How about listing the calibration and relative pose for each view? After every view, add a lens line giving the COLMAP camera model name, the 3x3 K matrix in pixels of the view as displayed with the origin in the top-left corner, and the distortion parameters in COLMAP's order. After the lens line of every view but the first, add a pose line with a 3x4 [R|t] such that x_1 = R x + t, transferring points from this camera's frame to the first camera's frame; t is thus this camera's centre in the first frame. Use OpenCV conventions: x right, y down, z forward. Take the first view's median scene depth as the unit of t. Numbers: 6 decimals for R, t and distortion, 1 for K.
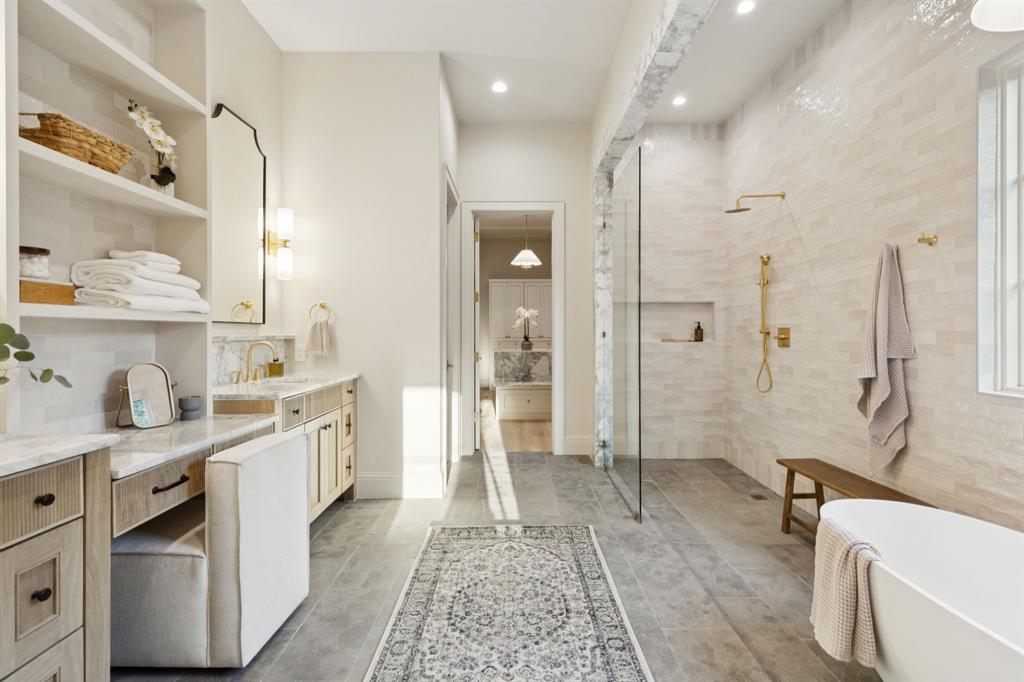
lens RADIAL K [[464.7, 0, 516.1], [0, 464.7, 333.5], [0, 0, 1]] dist [0.013518, -0.005510]
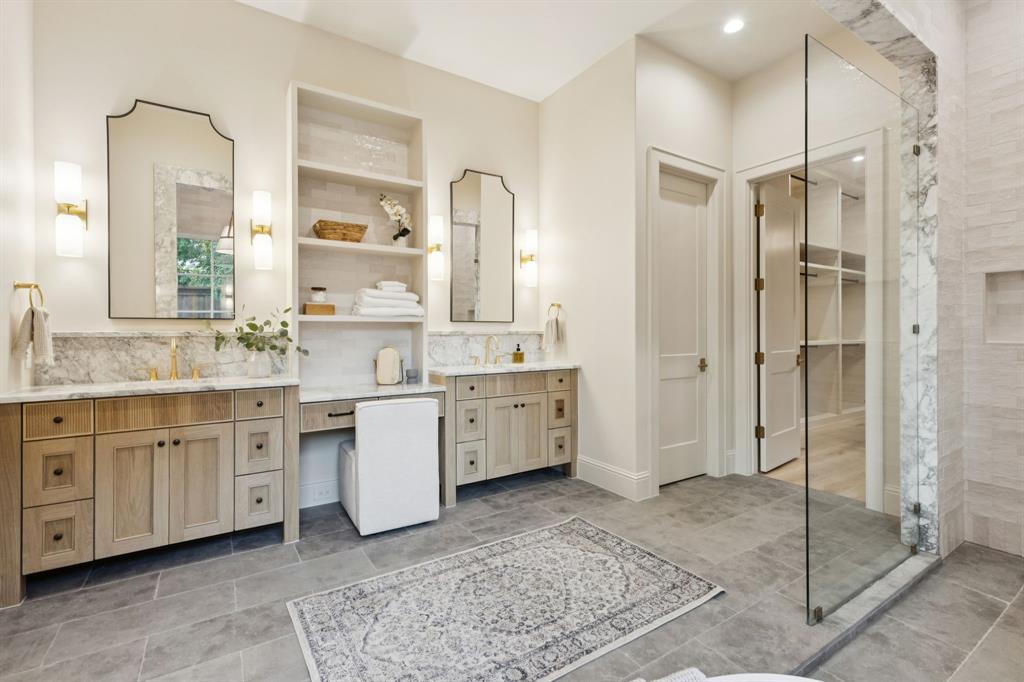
lens RADIAL K [[464.7, 0, 516.1], [0, 464.7, 333.5], [0, 0, 1]] dist [0.013518, -0.005510]
pose [[0.543861, 0.003754, -0.839167, 0.758684], [0.001476, 0.999984, 0.005429, 0.005386], [0.839174, -0.004191, 0.543847, 0.409636]]
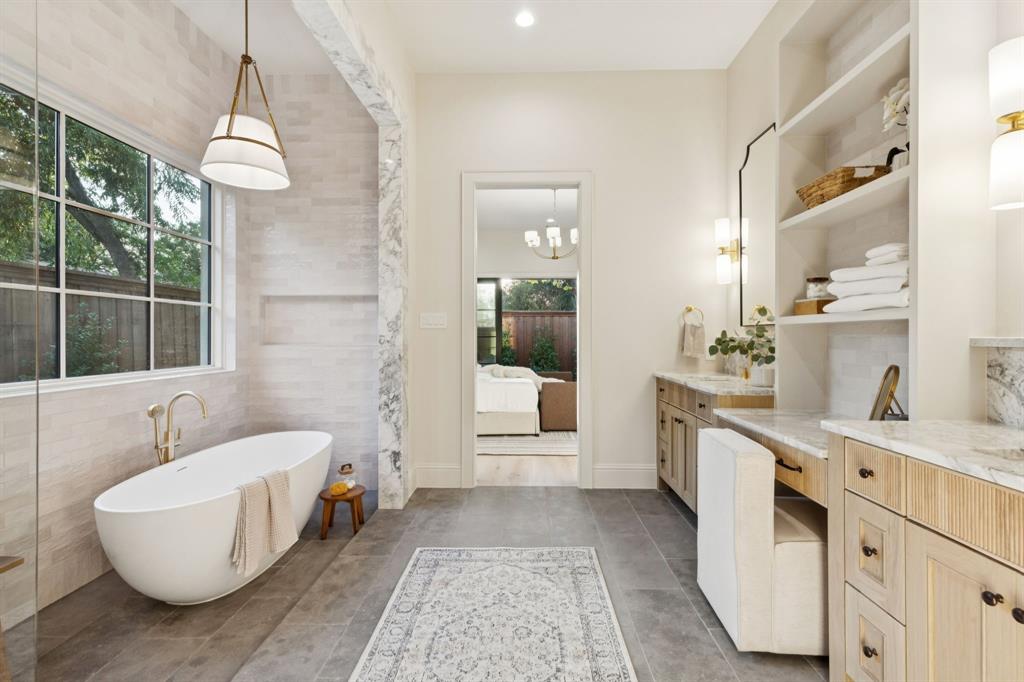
lens RADIAL K [[464.7, 0, 516.1], [0, 464.7, 333.5], [0, 0, 1]] dist [0.013518, -0.005510]
pose [[-0.999659, 0.002275, 0.026013, -0.068540], [0.002194, 0.999993, -0.003140, 0.000064], [-0.026020, -0.003082, -0.999657, 1.681510]]
